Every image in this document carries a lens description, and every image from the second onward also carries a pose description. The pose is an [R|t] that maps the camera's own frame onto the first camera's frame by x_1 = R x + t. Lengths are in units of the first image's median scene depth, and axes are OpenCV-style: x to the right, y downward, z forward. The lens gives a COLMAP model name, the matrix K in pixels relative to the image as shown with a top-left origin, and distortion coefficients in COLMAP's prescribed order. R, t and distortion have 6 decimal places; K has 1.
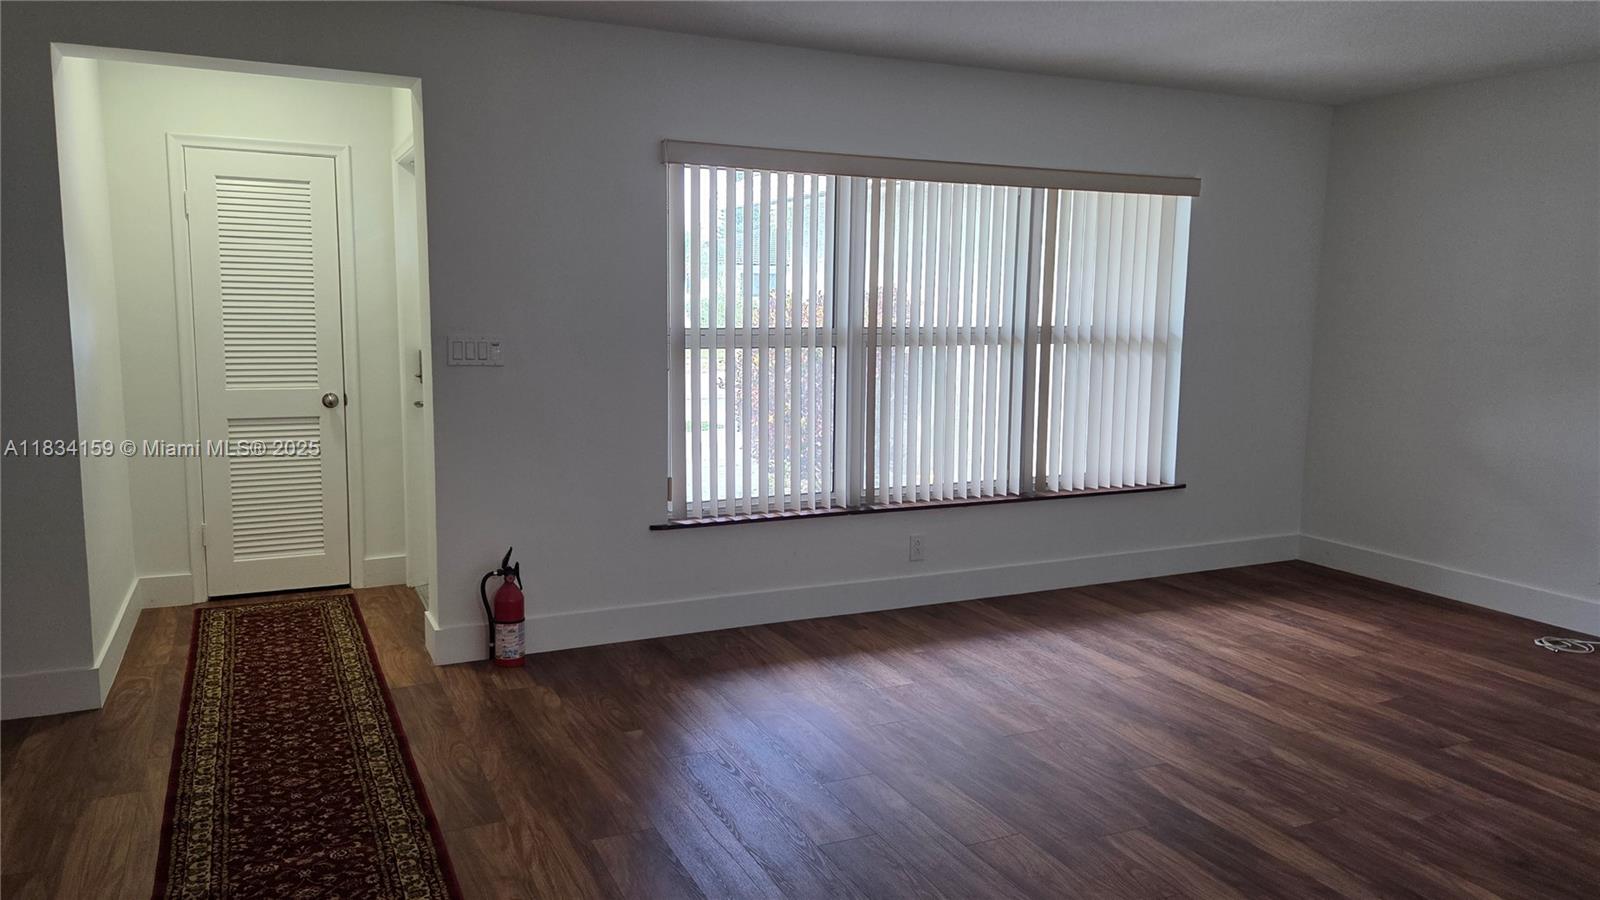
lens RADIAL K [[1127.4, 0, 805.8], [0, 1127.4, 449.9], [0, 0, 1]] dist [-0.002065, -0.002783]
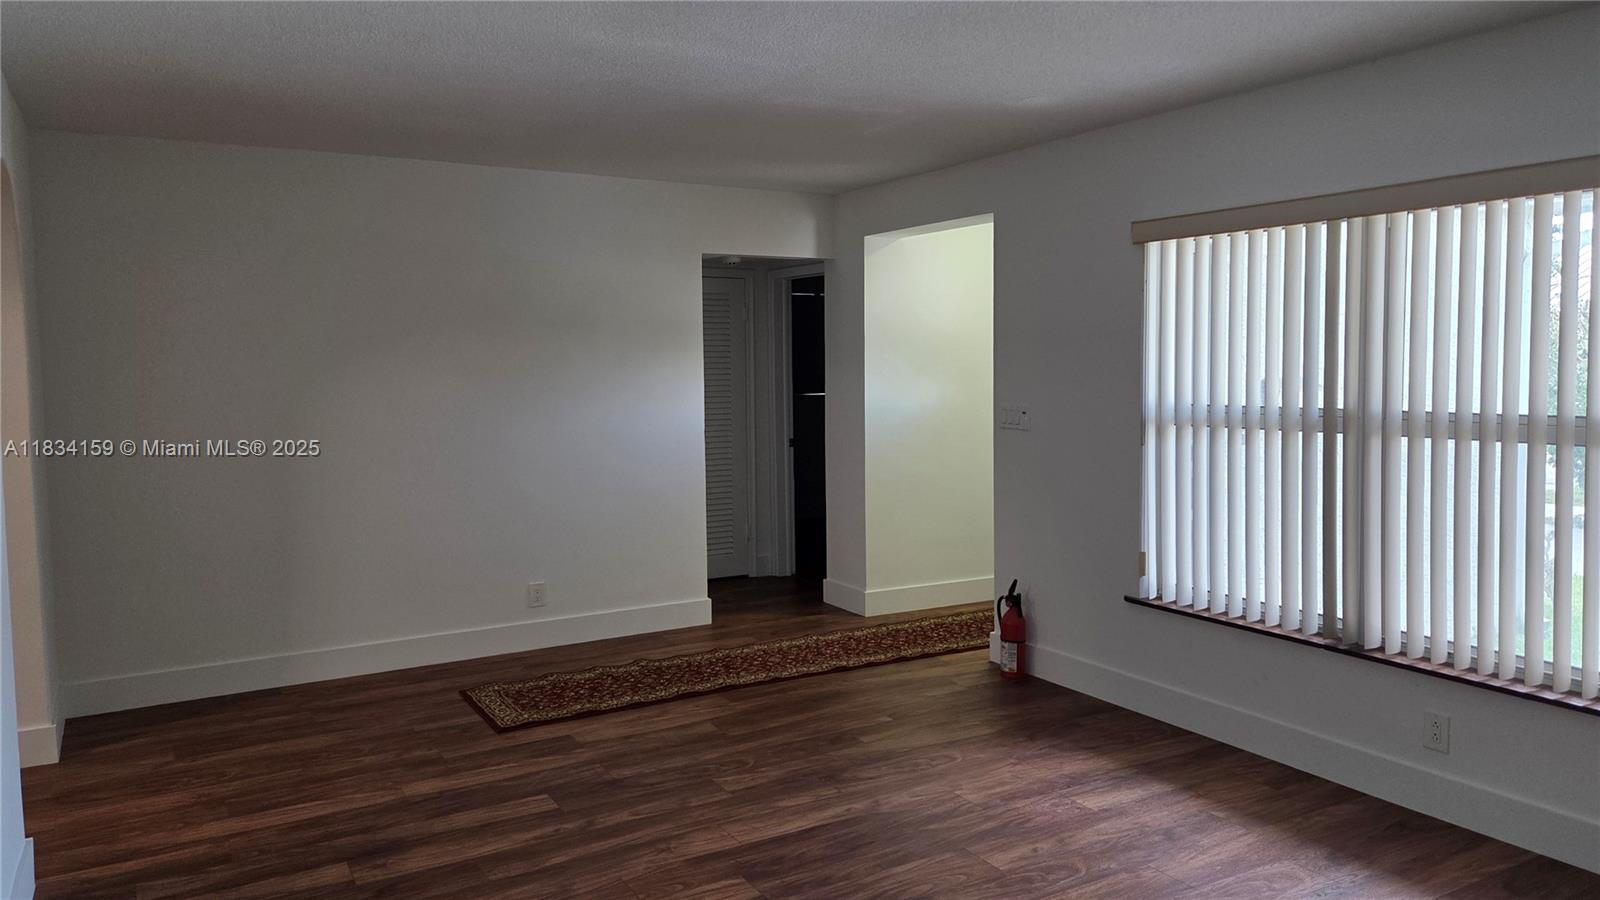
lens RADIAL K [[1127.4, 0, 805.1], [0, 1127.4, 444.1], [0, 0, 1]] dist [-0.002065, -0.002783]
pose [[0.060820, 0.048268, -0.996981, 0.853999], [-0.137496, 0.989713, 0.039529, -0.069082], [0.988633, 0.134677, 0.066831, 0.623161]]
